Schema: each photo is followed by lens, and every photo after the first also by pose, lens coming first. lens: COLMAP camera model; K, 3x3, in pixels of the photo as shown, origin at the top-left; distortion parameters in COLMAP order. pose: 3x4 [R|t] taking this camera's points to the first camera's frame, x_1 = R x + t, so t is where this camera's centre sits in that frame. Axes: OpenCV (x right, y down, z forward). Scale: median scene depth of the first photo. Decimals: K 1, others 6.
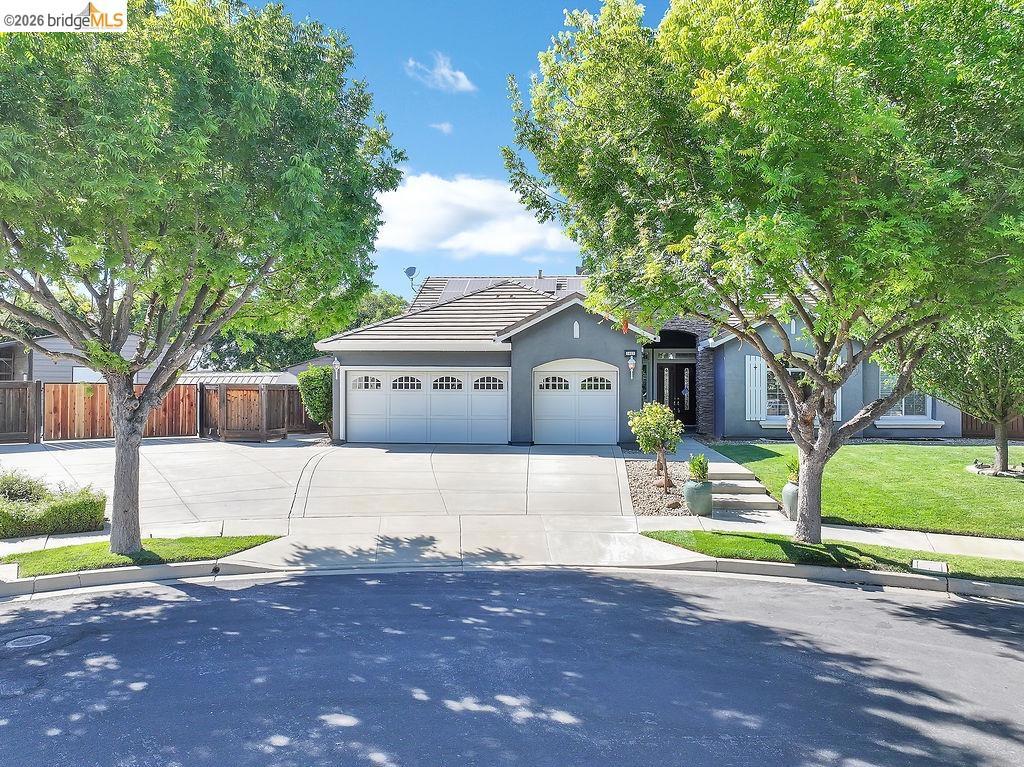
lens RADIAL K [[751.9, 0, 512.0], [0, 751.9, 383.5], [0, 0, 1]] dist [-0.000827, -0.000436]
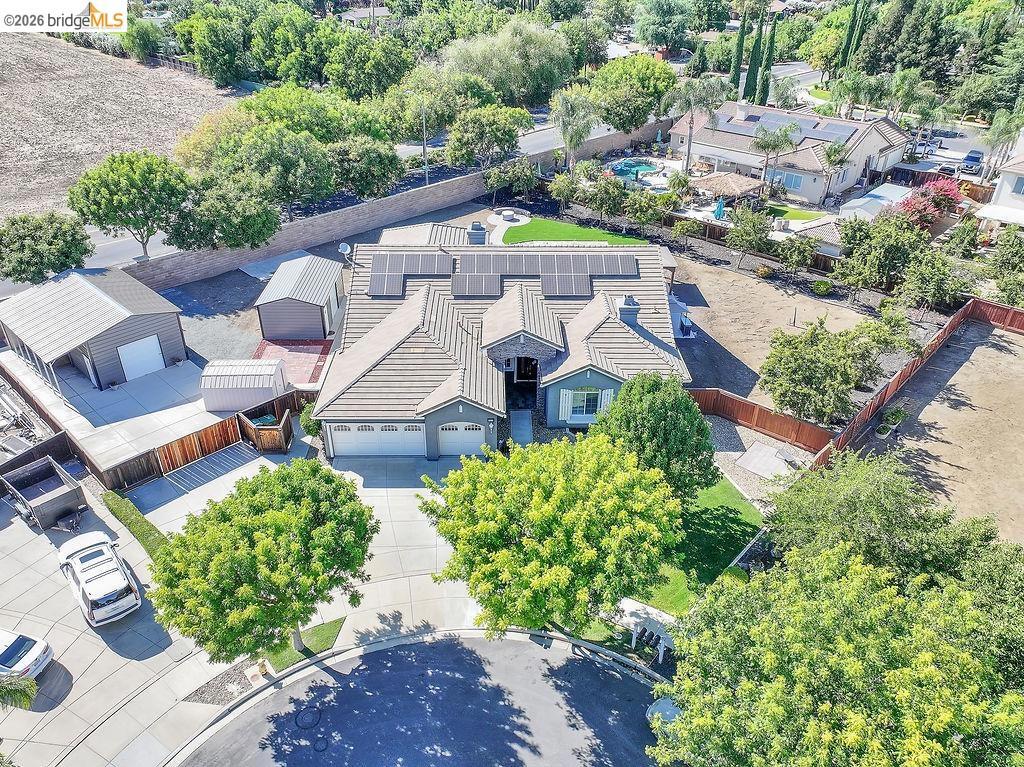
lens RADIAL K [[731.3, 0, 512.0], [0, 731.3, 383.5], [0, 0, 1]] dist [0.004109, 0.009044]
pose [[0.992624, -0.041771, 0.113811, 0.010711], [-0.025115, 0.847556, 0.530111, -1.047954], [-0.118605, -0.529059, 0.840255, -0.451731]]
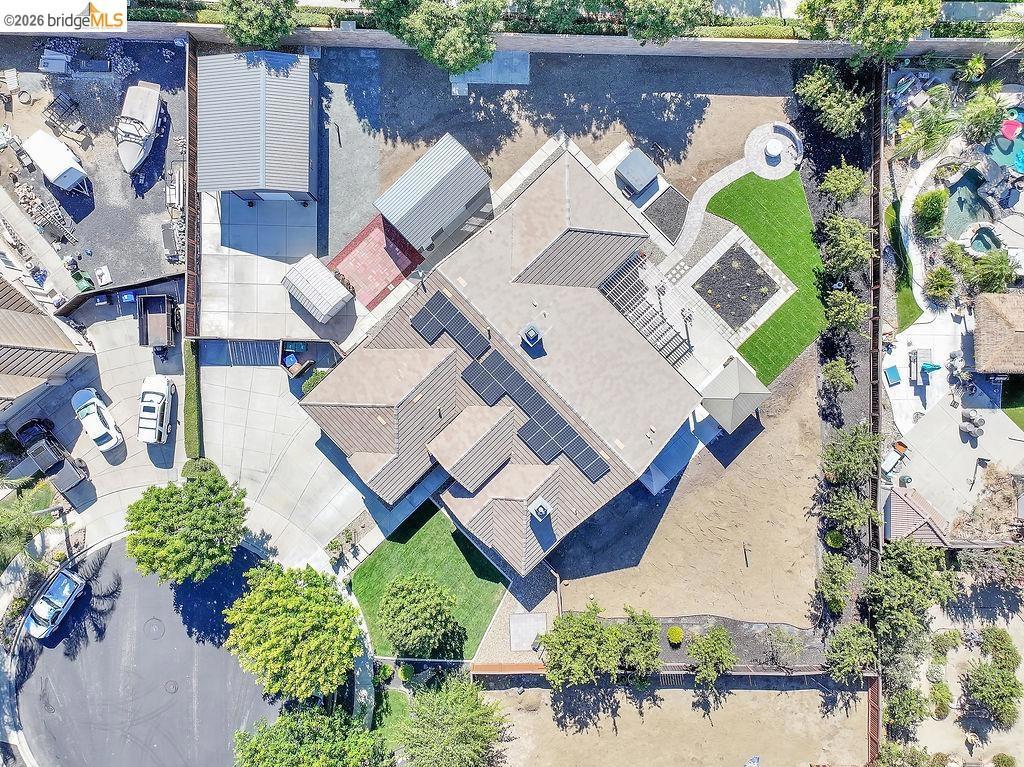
lens RADIAL K [[731.3, 0, 512.0], [0, 731.3, 383.5], [0, 0, 1]] dist [0.004109, 0.009044]
pose [[0.762497, 0.646853, 0.013432, 0.198054], [-0.008745, -0.010454, 0.999907, -2.471164], [0.646933, -0.762543, -0.002315, 1.484400]]
